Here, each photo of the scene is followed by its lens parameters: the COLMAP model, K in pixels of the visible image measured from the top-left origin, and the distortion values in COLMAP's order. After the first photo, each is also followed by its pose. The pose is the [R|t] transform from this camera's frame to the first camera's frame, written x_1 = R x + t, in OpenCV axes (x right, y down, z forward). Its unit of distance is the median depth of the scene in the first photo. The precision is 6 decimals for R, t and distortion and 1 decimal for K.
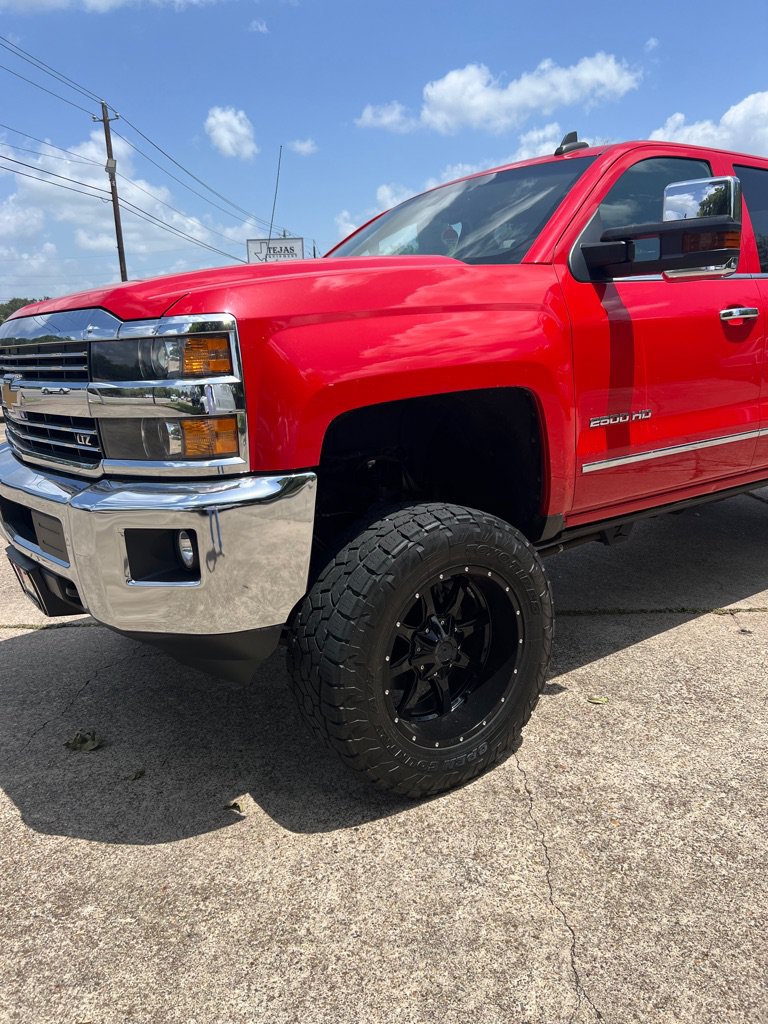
lens RADIAL K [[779.1, 0, 385.9], [0, 779.1, 510.4], [0, 0, 1]] dist [0.011795, -0.015927]
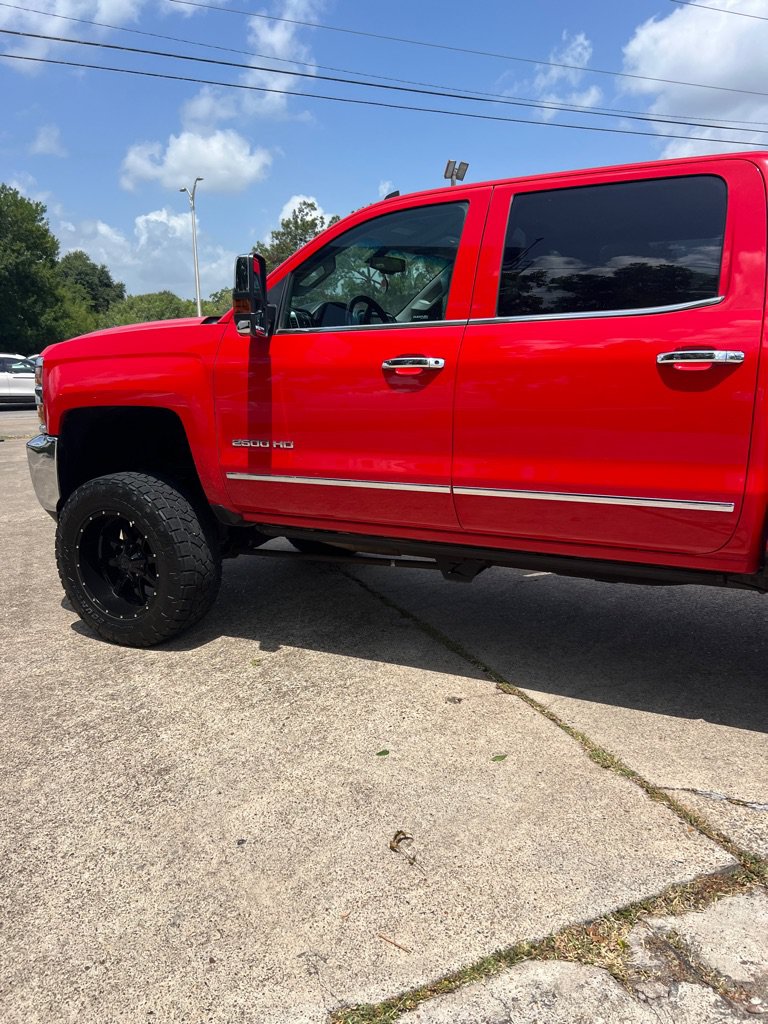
lens RADIAL K [[779.1, 0, 382.4], [0, 779.1, 515.3], [0, 0, 1]] dist [0.011795, -0.015927]
pose [[0.464057, 0.223540, -0.857135, 1.637889], [-0.197633, 0.969371, 0.145812, -0.249965], [0.863477, 0.101733, 0.494022, 0.613419]]
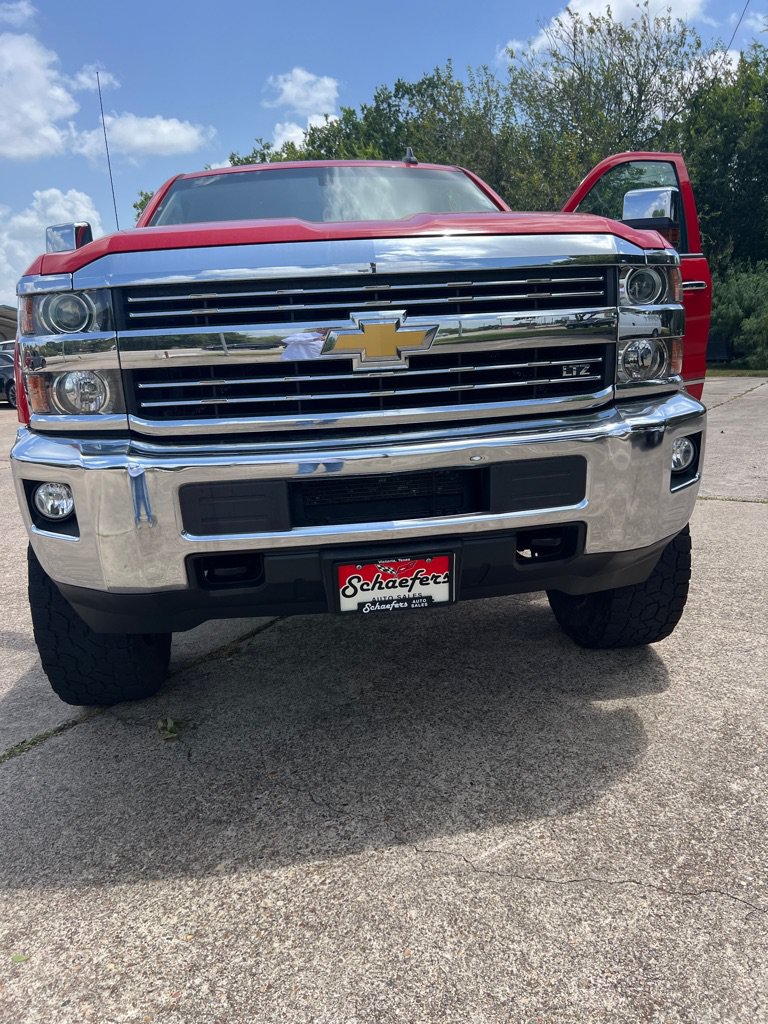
lens RADIAL K [[779.1, 0, 388.2], [0, 779.1, 518.8], [0, 0, 1]] dist [0.011795, -0.015927]
pose [[0.479598, -0.180971, 0.858624, -1.173678], [0.219027, 0.972219, 0.082572, -0.037150], [-0.849713, 0.148461, 0.505912, 0.638260]]
